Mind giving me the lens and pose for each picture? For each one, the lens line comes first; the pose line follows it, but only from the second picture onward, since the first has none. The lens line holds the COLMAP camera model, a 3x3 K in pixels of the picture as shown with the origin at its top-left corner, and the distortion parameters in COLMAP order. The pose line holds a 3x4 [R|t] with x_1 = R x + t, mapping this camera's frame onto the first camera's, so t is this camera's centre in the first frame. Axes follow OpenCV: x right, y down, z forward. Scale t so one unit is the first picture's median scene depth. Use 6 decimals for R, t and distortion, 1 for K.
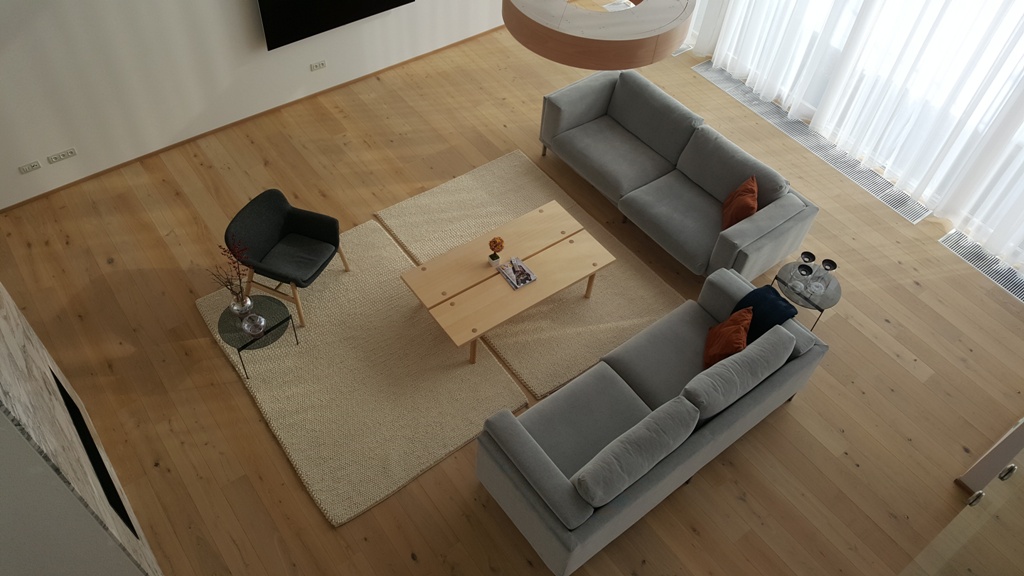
lens RADIAL K [[773.0, 0, 512.0], [0, 773.0, 288.0], [0, 0, 1]] dist [0.093409, -0.237710]
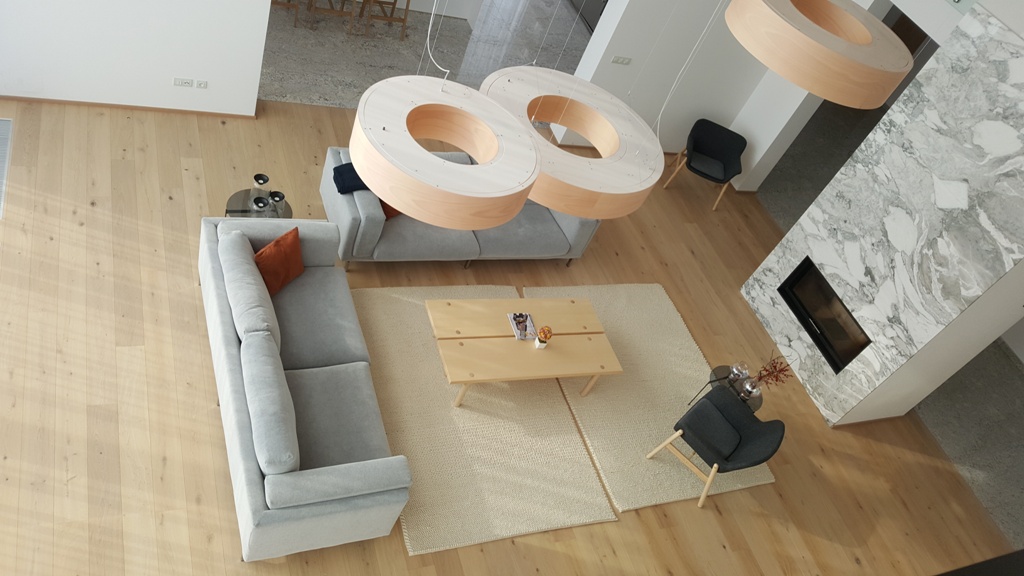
lens RADIAL K [[773.0, 0, 512.0], [0, 773.0, 288.0], [0, 0, 1]] dist [0.093409, -0.237710]
pose [[-0.878414, -0.475230, -0.050445, 0.089313], [-0.029884, -0.050728, 0.998265, -0.978433], [-0.476965, 0.878398, 0.030358, 0.856901]]
